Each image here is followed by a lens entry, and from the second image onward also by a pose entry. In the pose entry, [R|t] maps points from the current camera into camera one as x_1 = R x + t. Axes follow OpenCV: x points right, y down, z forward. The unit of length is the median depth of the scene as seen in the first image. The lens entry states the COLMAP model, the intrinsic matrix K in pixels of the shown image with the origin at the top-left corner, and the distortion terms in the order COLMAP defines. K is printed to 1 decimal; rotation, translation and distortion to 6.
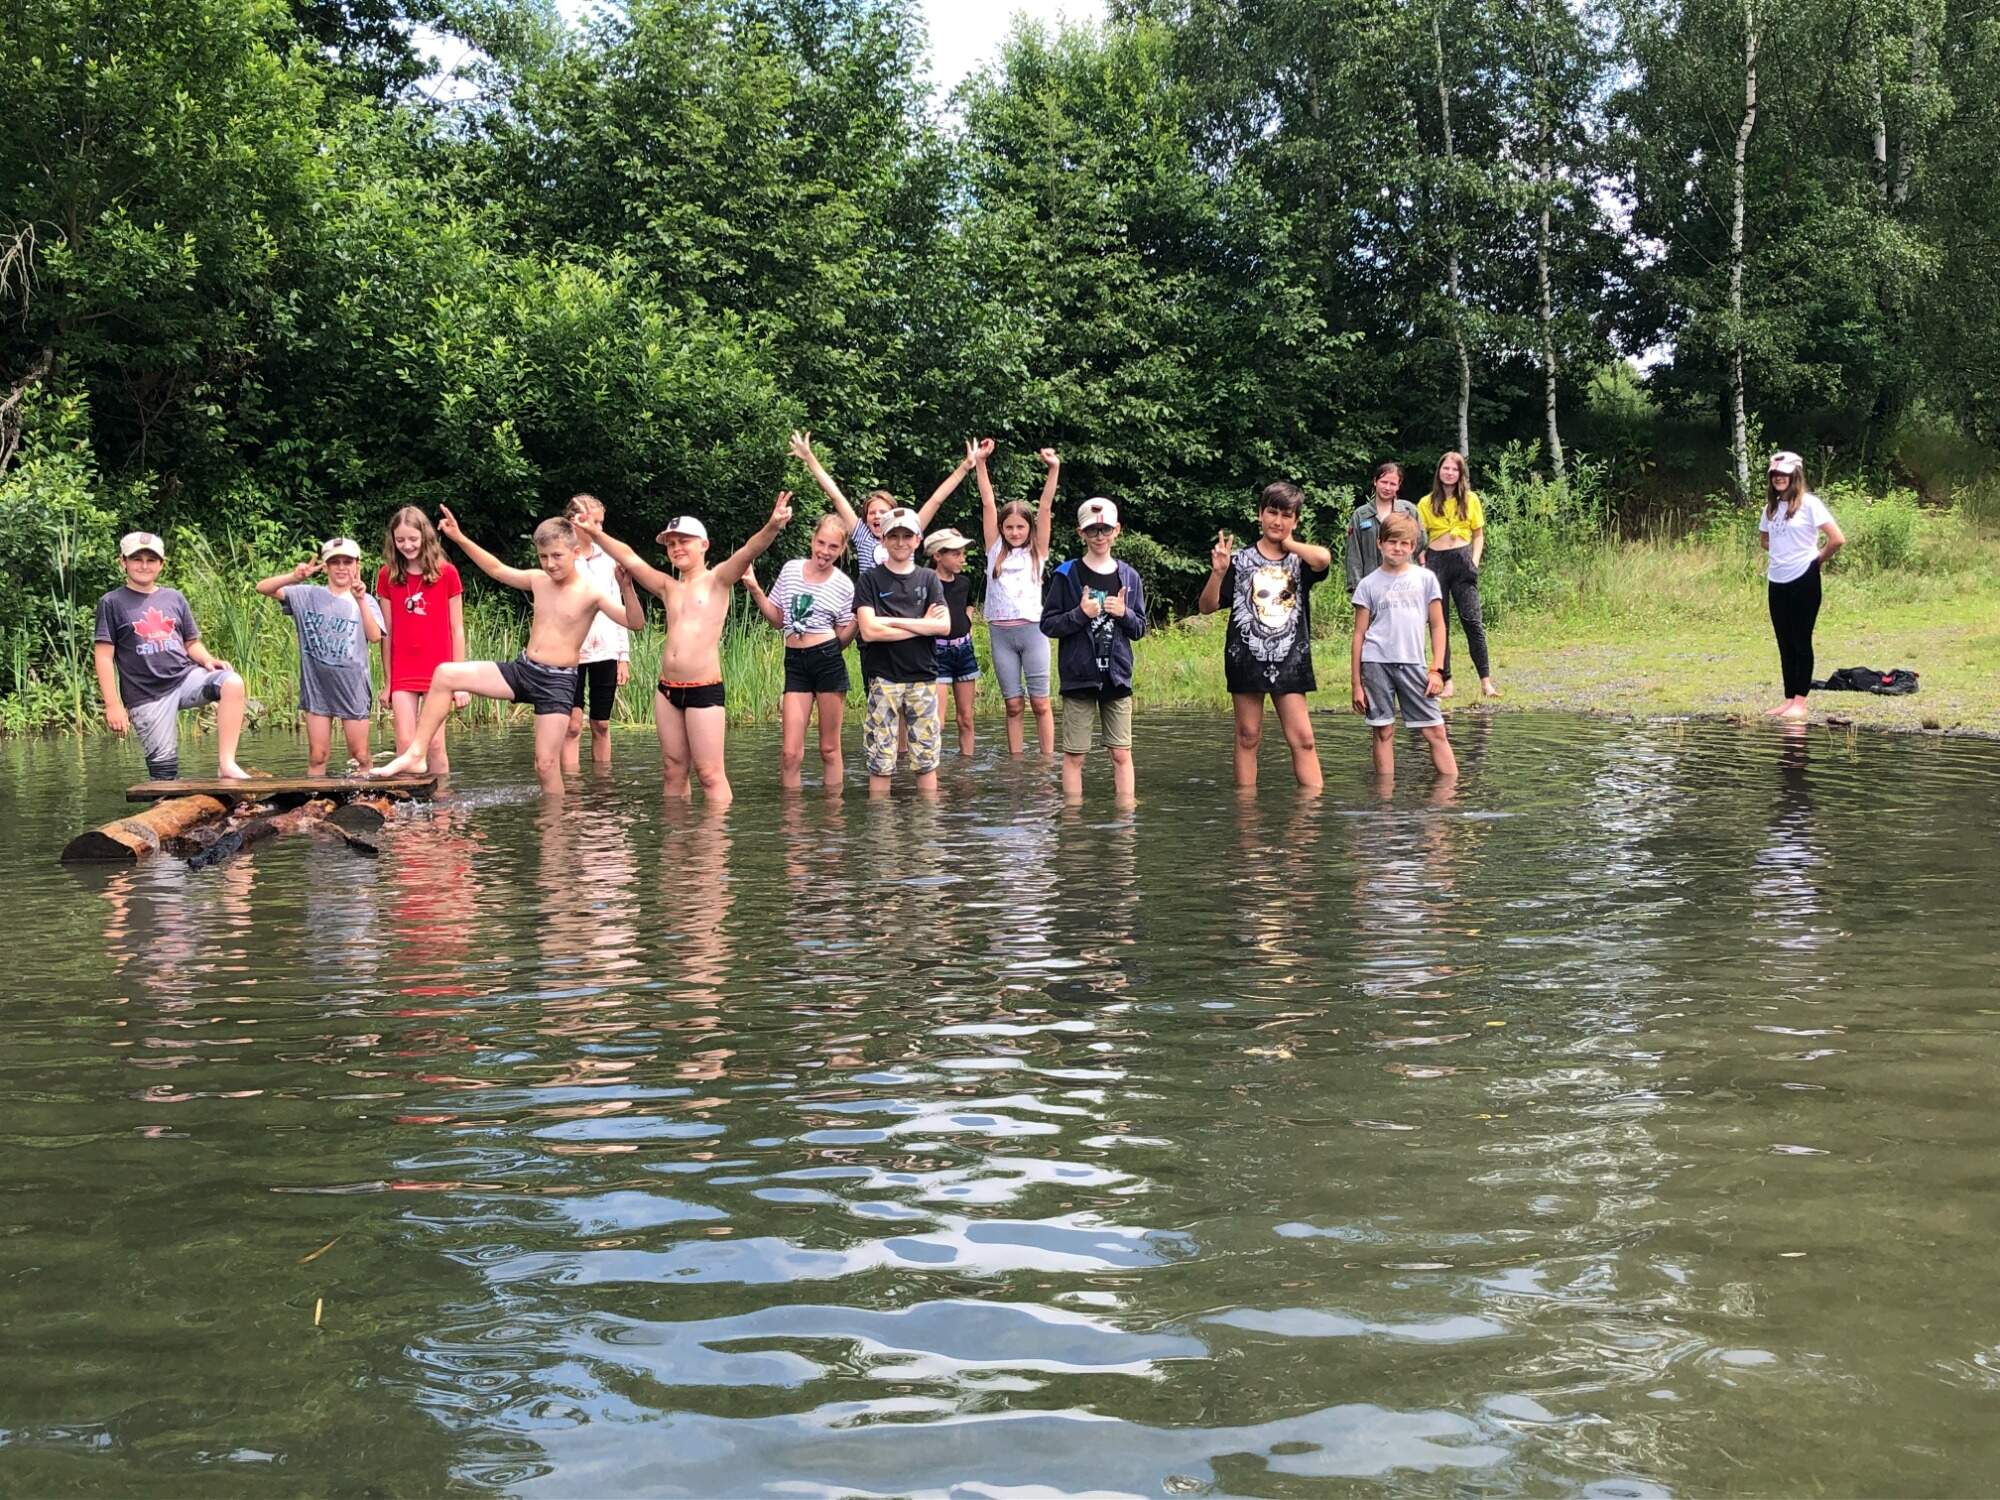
lens RADIAL K [[2083.2, 0, 999.6], [0, 2083.2, 749.7], [0, 0, 1]] dist [-0.017021, 0.000000]
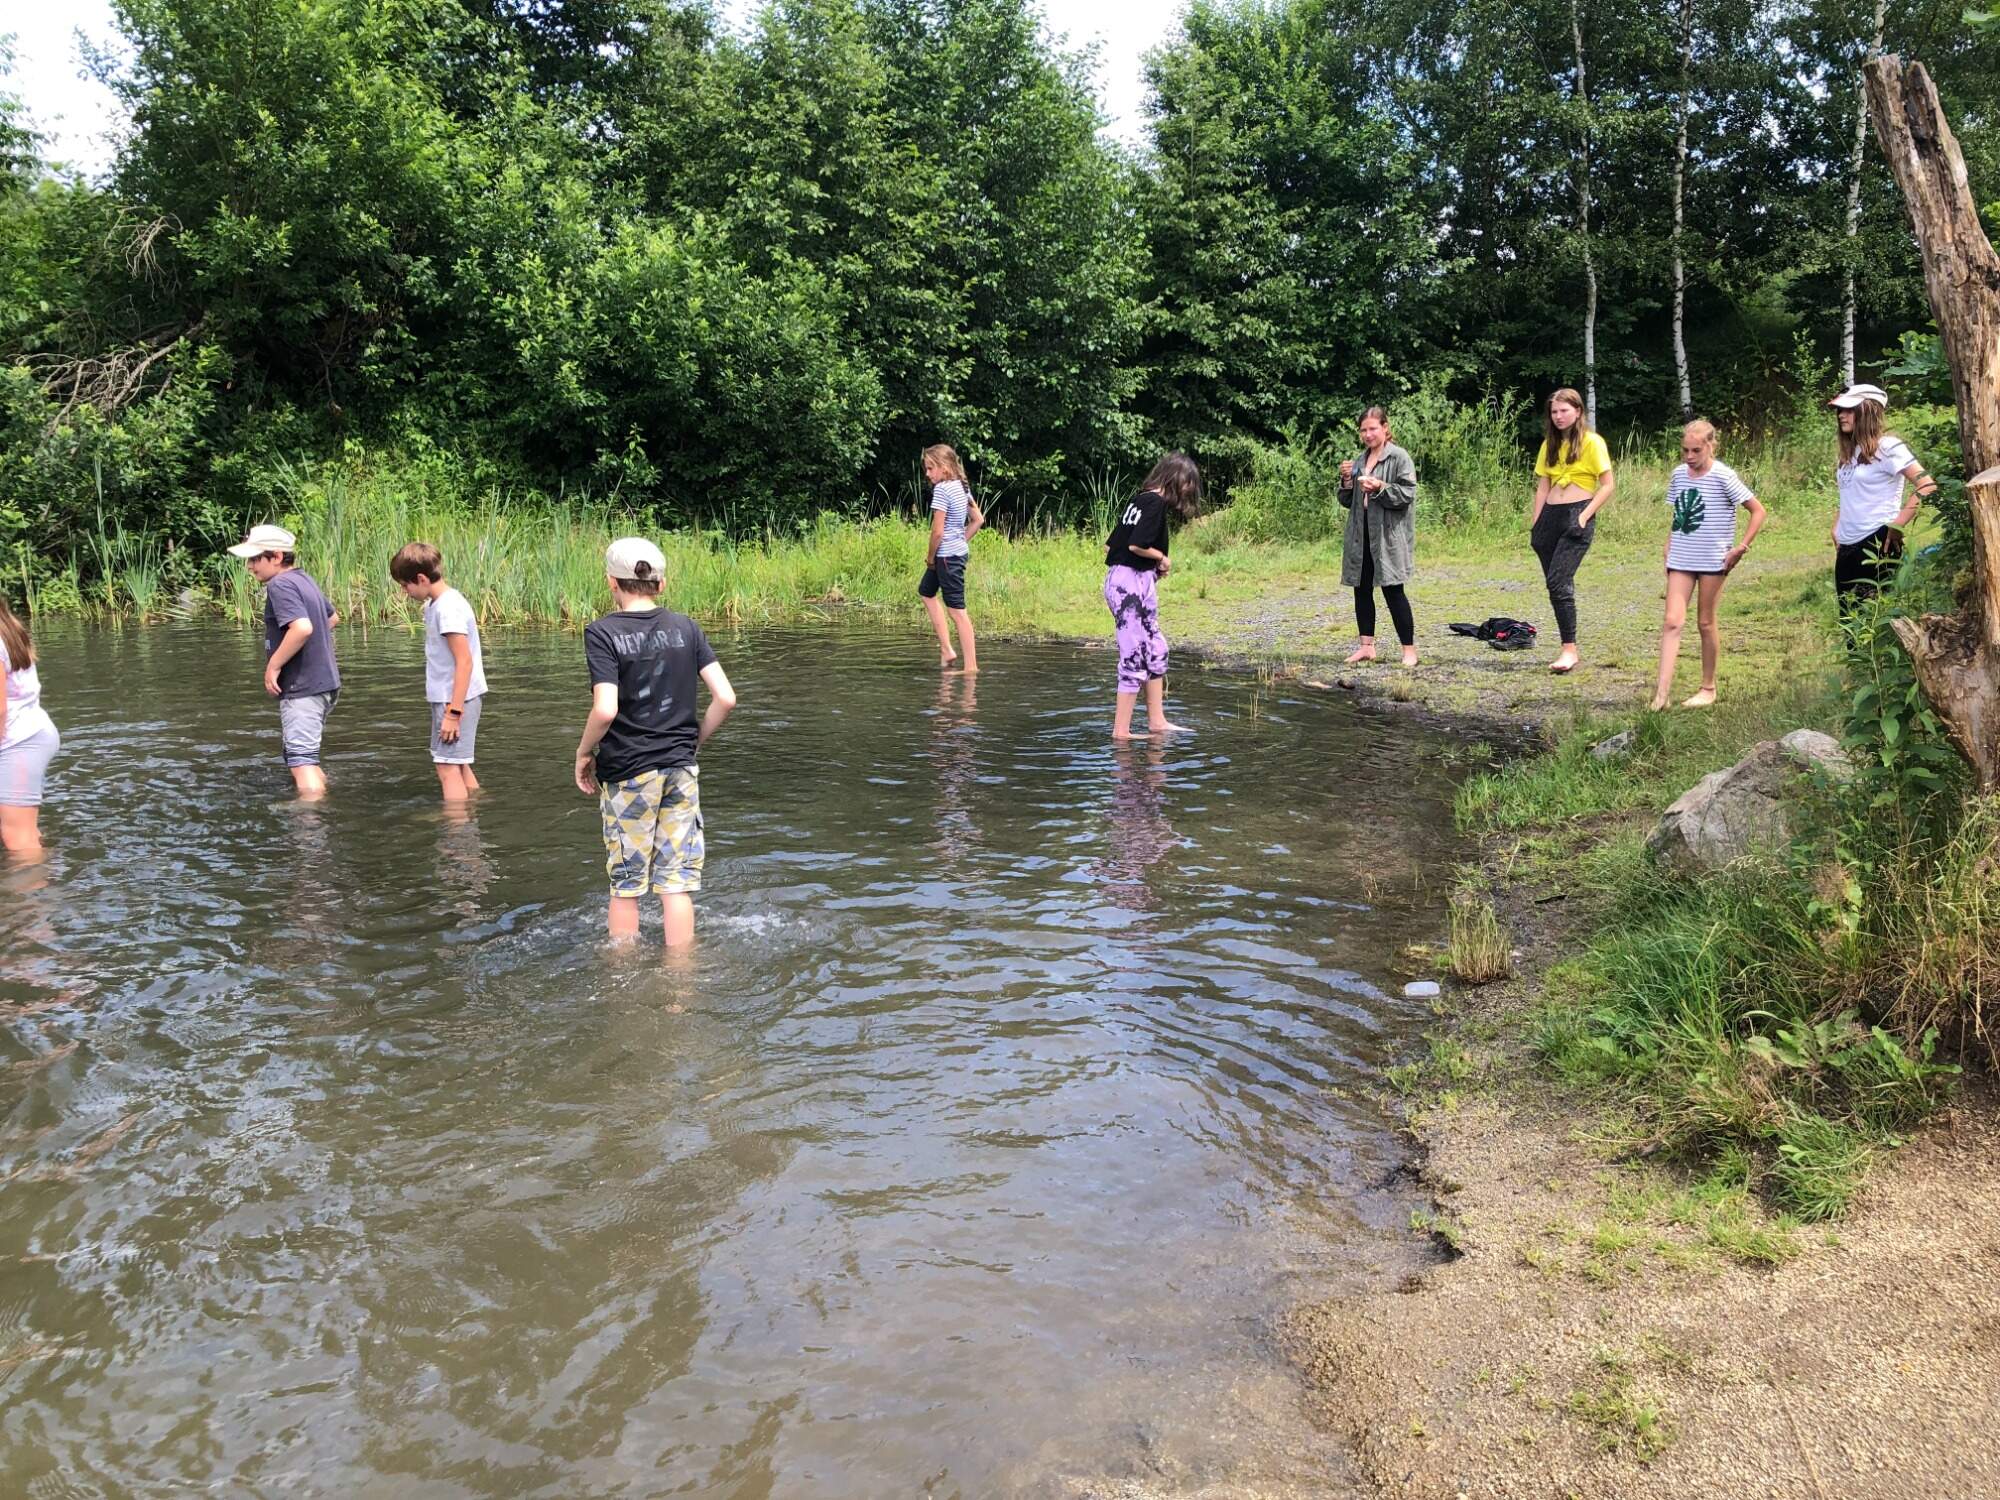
lens RADIAL K [[1646.1, 0, 1000.2], [0, 1646.1, 750.2], [0, 0, 1]] dist [-0.005369, 0.005019]
pose [[0.967477, 0.060587, -0.245598, 0.177059], [-0.033247, 0.992927, 0.113978, -0.028664], [0.250766, -0.102105, 0.962648, 0.048200]]
